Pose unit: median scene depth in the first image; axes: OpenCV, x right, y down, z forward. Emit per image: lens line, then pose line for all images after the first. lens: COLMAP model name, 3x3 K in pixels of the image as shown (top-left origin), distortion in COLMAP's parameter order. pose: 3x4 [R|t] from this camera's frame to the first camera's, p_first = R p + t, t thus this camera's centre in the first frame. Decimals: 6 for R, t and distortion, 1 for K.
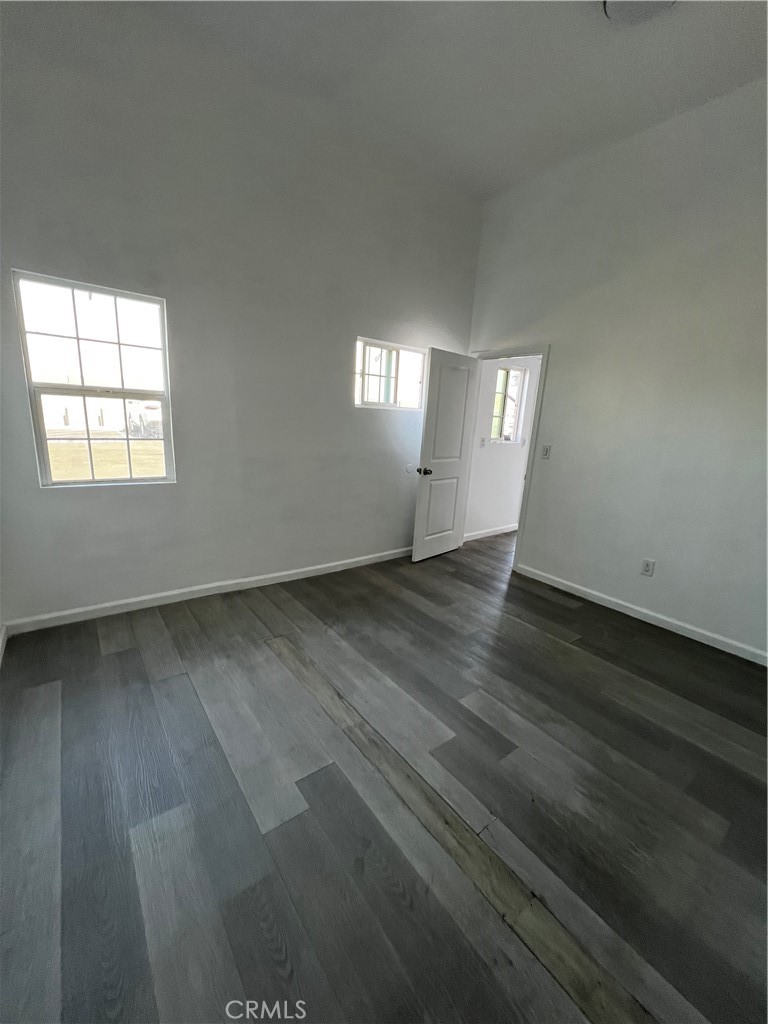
lens RADIAL K [[419.3, 0, 384.0], [0, 419.3, 512.0], [0, 0, 1]] dist [0.000109, 0.000072]
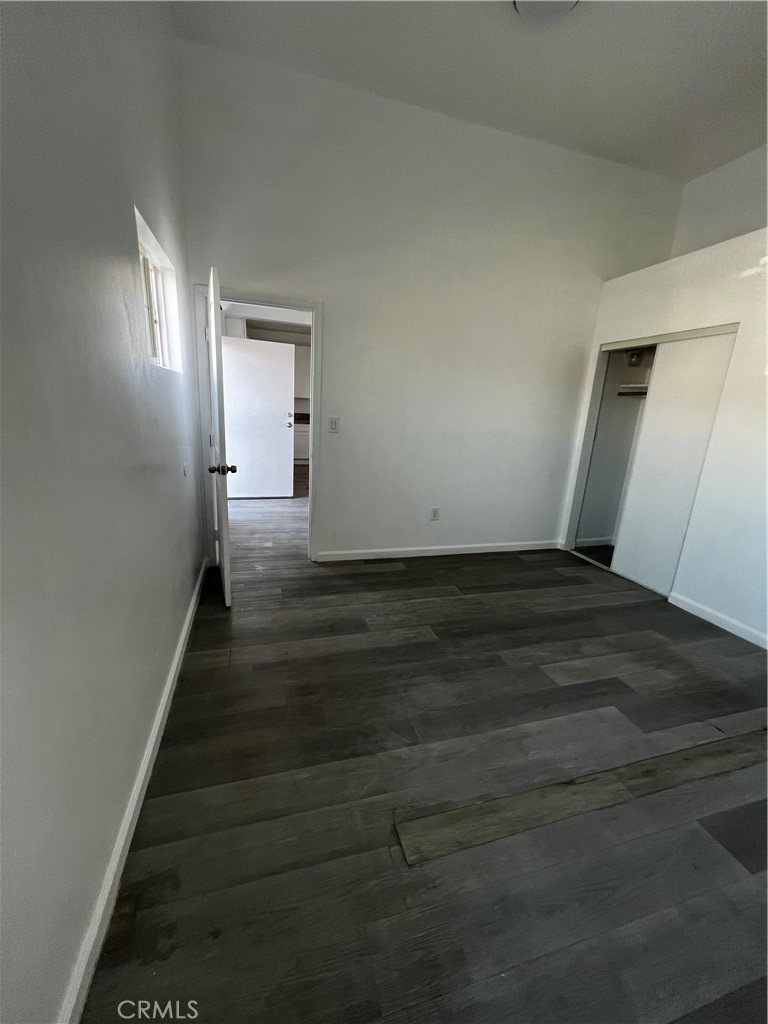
lens RADIAL K [[412.9, 0, 388.0], [0, 412.9, 507.9], [0, 0, 1]] dist [0.000907, -0.000082]
pose [[0.349932, -0.259723, 0.900051, -0.673055], [0.175283, 0.961981, 0.209446, -0.214946], [-0.920230, 0.084472, 0.382153, 0.874972]]
